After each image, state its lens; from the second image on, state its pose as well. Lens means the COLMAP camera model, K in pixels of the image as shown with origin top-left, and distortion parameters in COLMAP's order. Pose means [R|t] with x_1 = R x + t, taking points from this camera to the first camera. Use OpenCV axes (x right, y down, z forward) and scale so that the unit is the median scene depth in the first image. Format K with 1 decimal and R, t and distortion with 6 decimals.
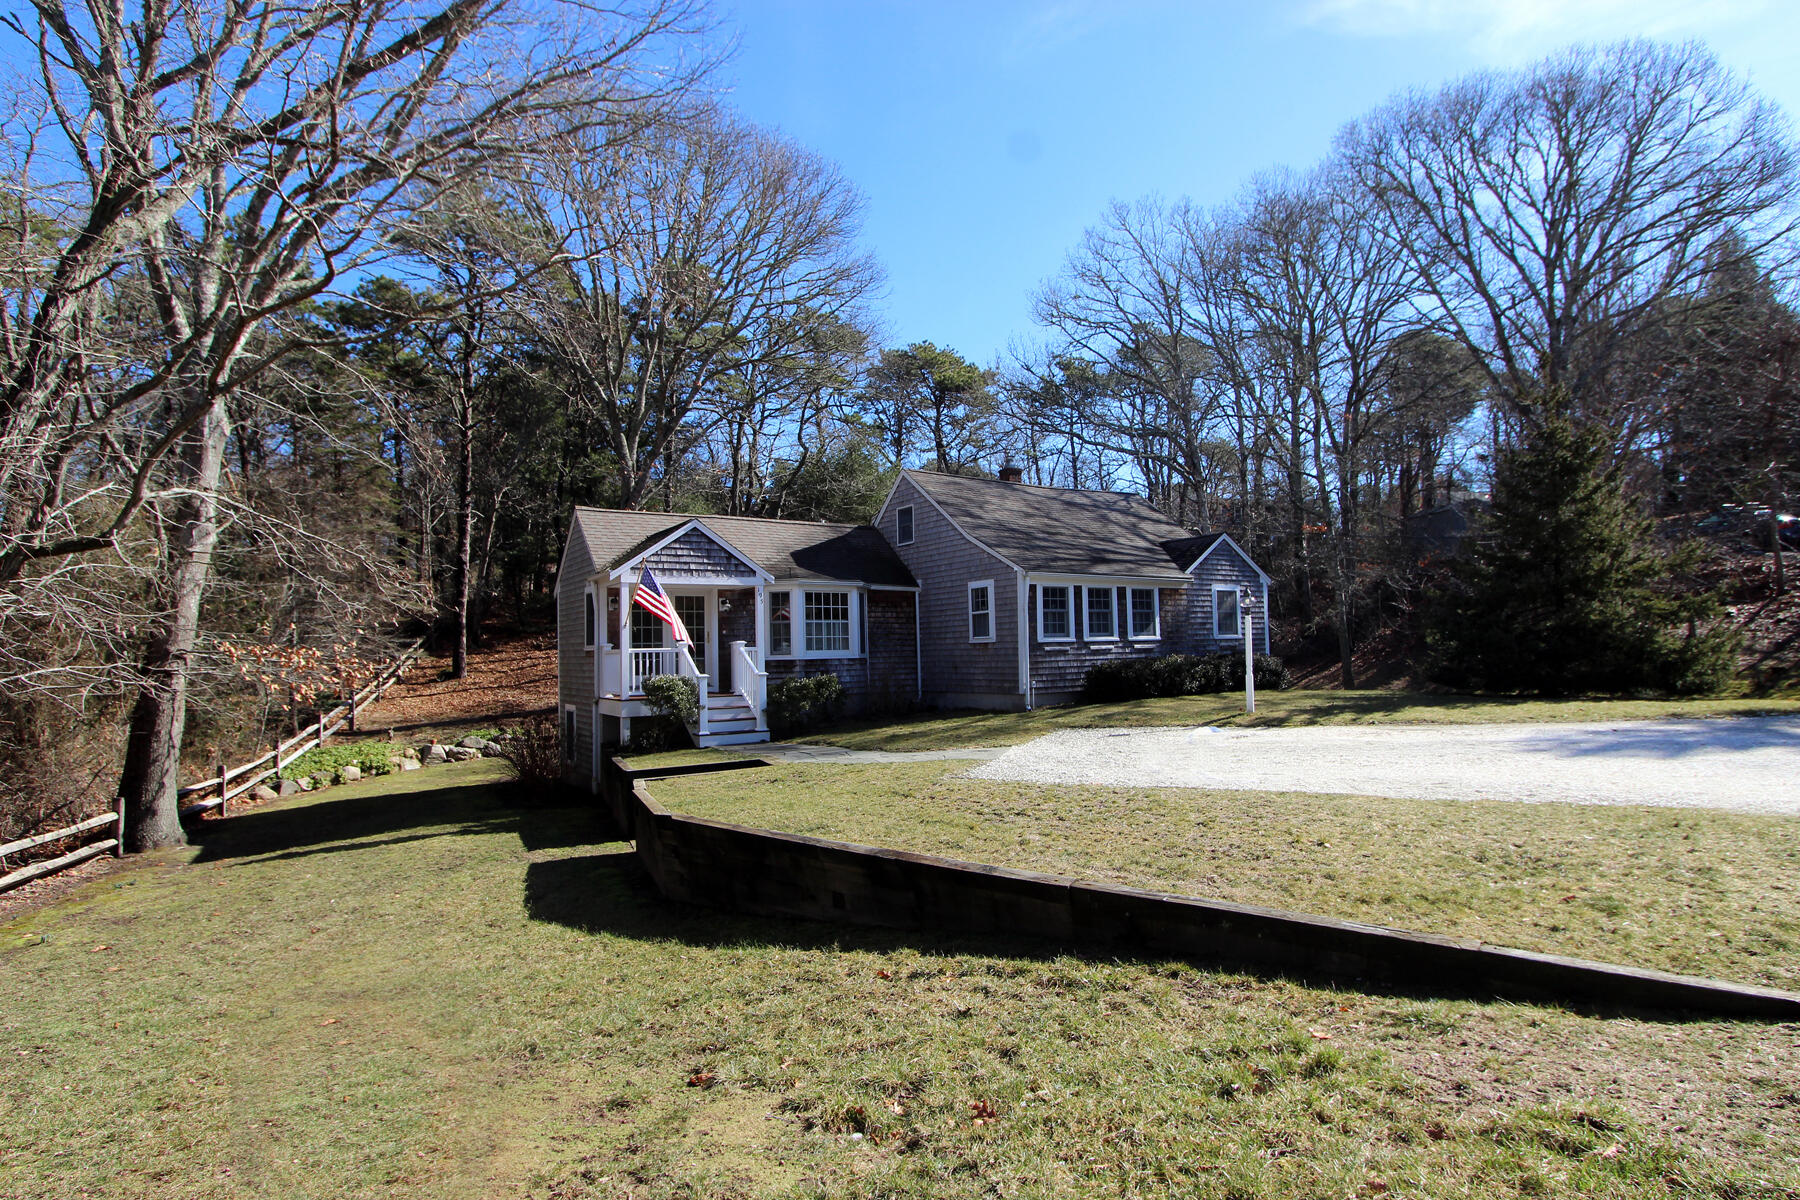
lens RADIAL K [[957.3, 0, 908.3], [0, 957.3, 612.6], [0, 0, 1]] dist [0.007738, 0.000966]
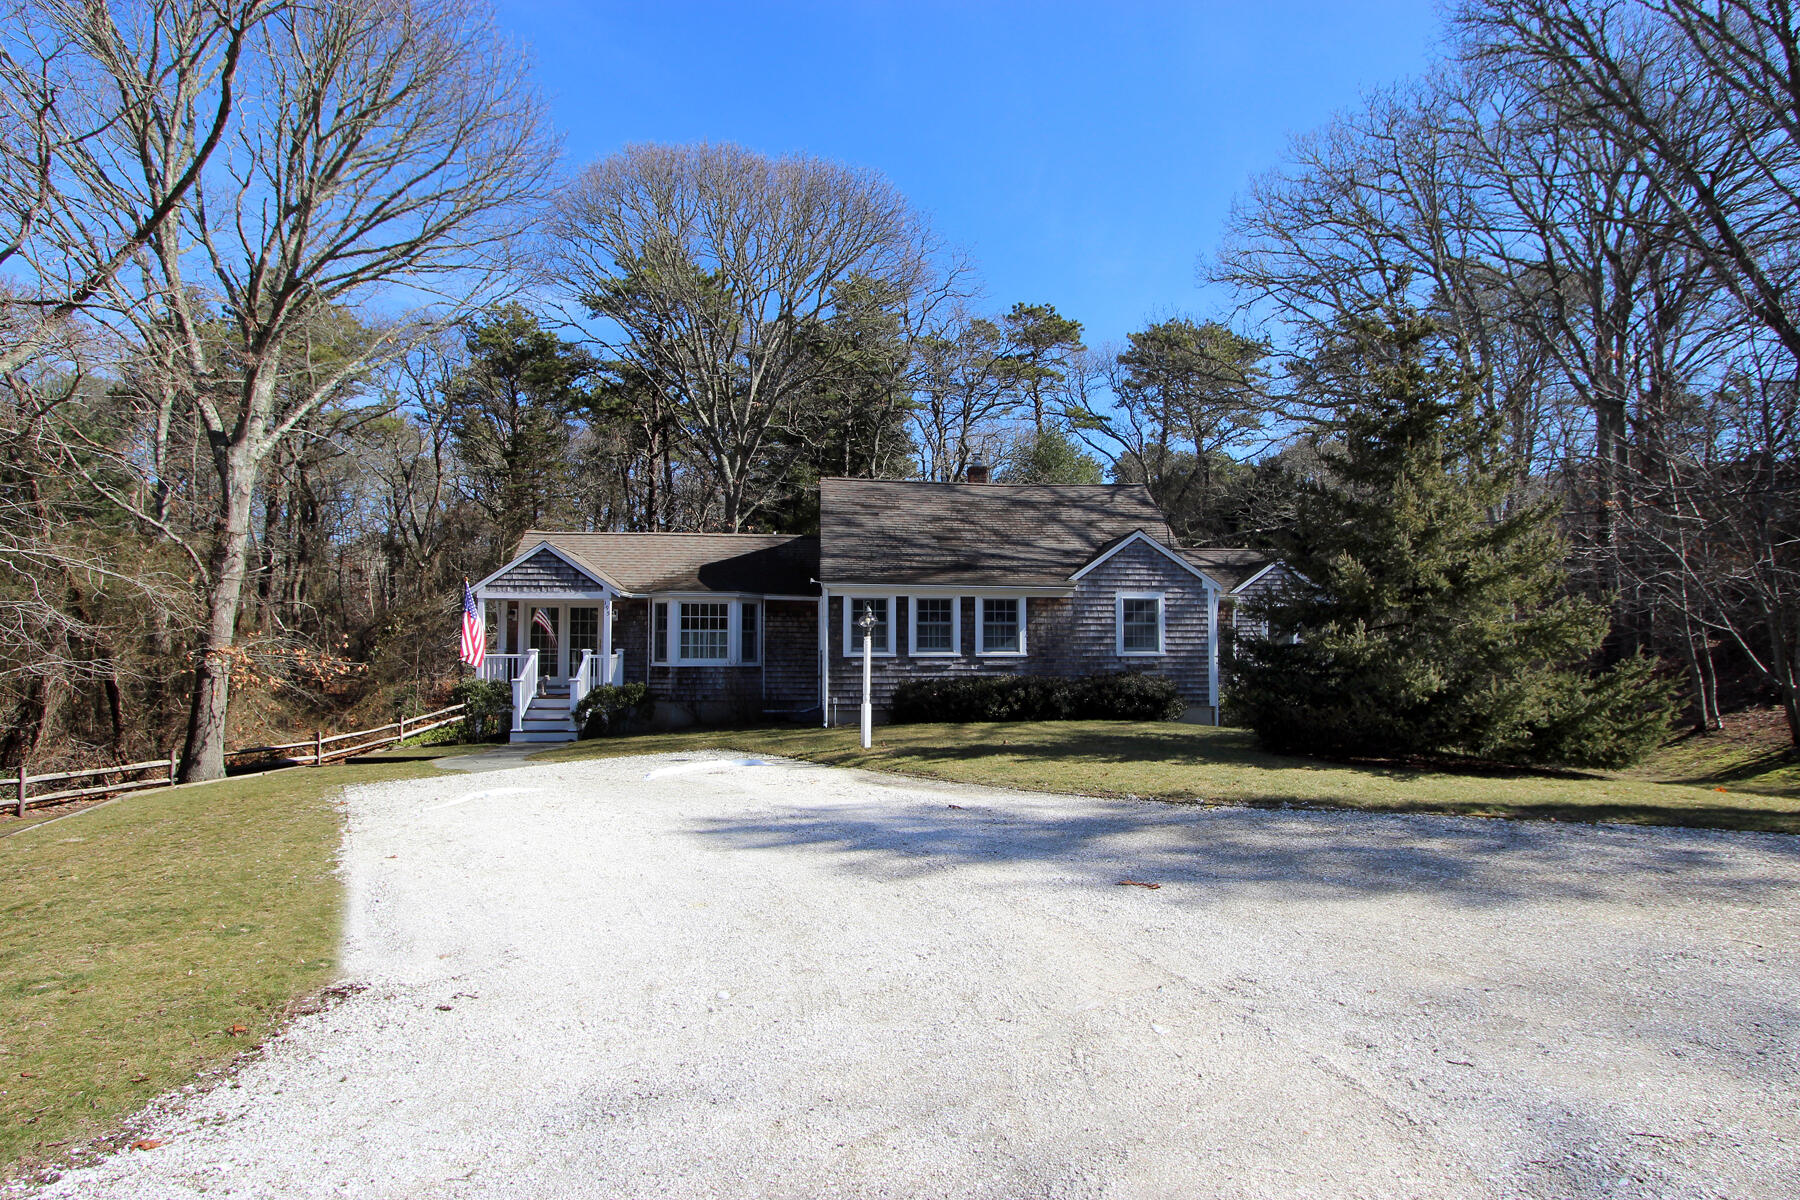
lens RADIAL K [[957.3, 0, 898.2], [0, 957.3, 598.2], [0, 0, 1]] dist [0.007738, 0.000966]
pose [[0.884543, -0.002915, -0.466450, 0.636819], [-0.001184, 0.999963, -0.008494, -0.019540], [0.466457, 0.008066, 0.884507, 0.176960]]
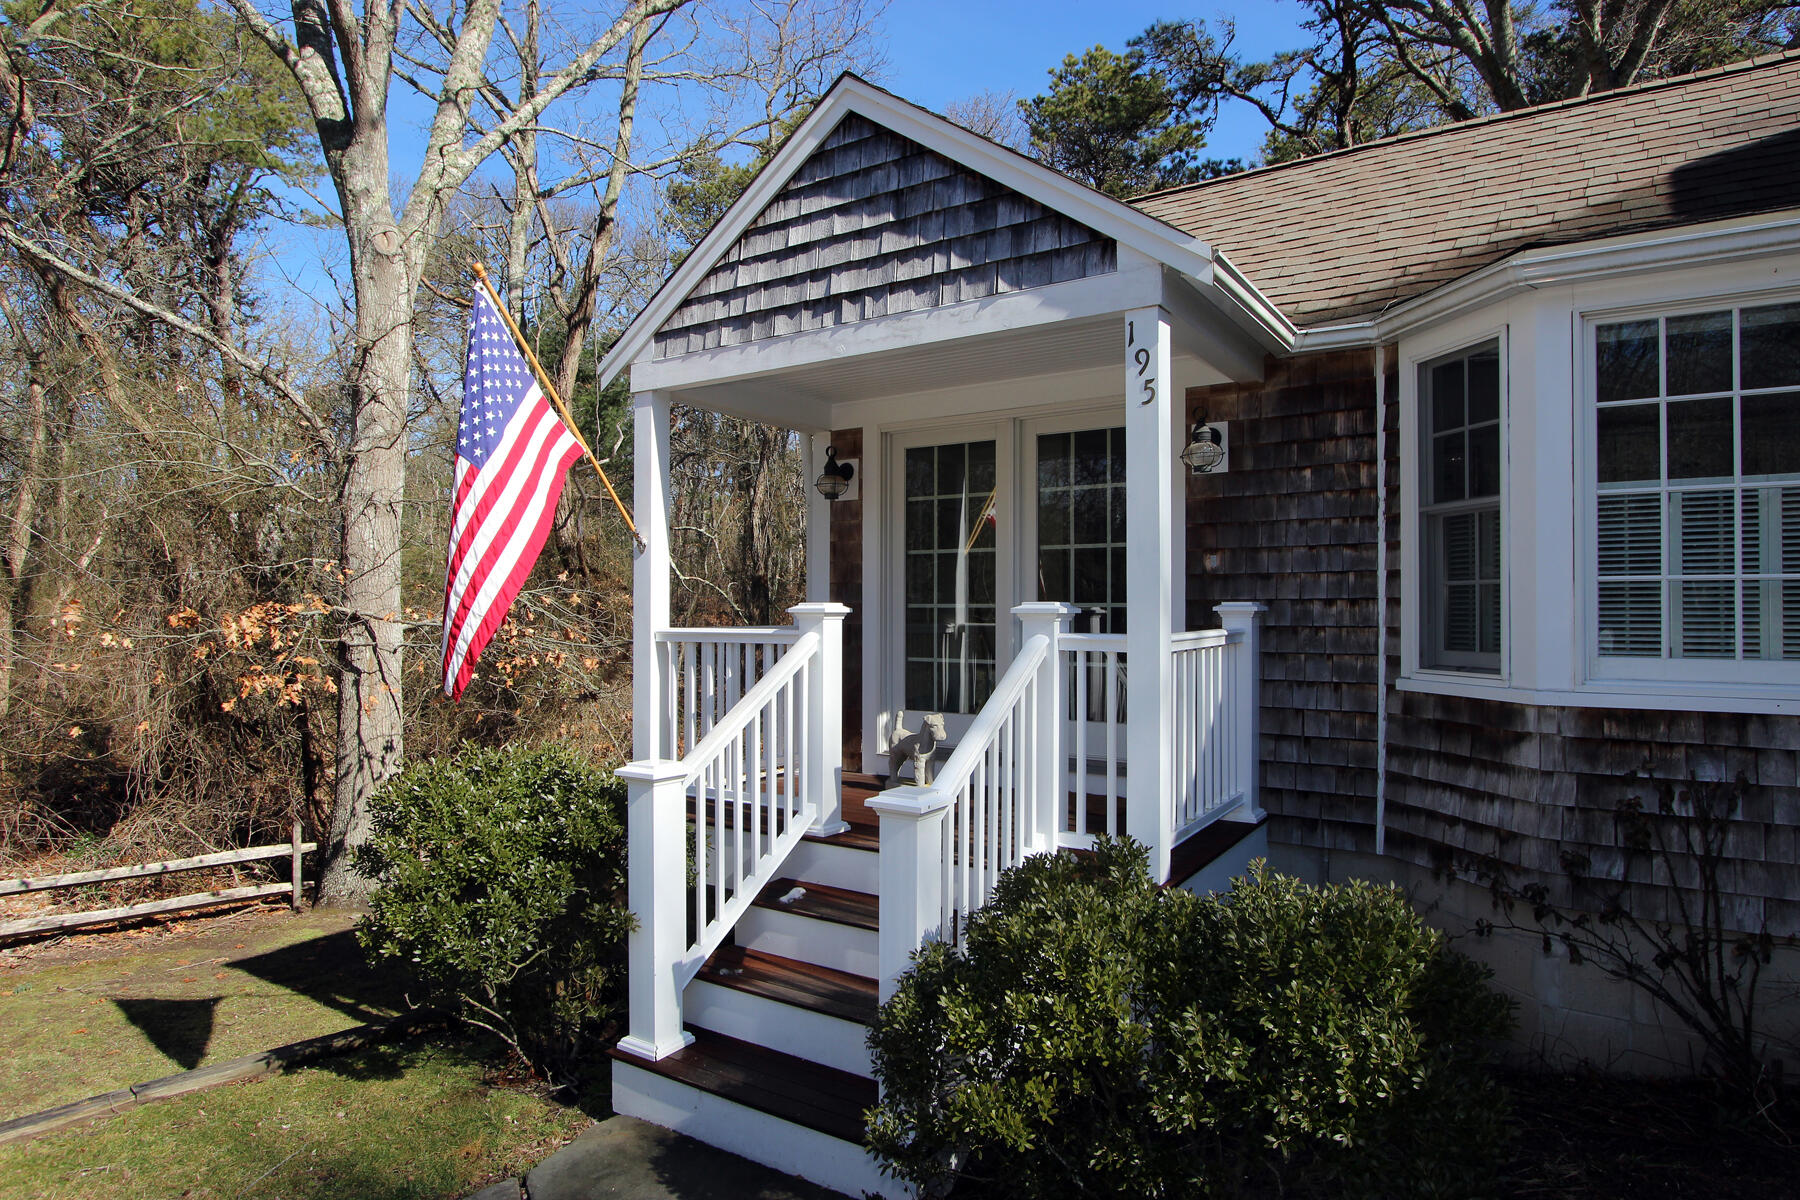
lens RADIAL K [[1016.1, 0, 910.6], [0, 1016.1, 604.8], [0, 0, 1]] dist [-0.006785, -0.000317]
pose [[0.425800, 0.013773, -0.904713, 0.008335], [0.024607, 0.999338, 0.026795, 0.023008], [0.904483, -0.033671, 0.425179, 0.846952]]
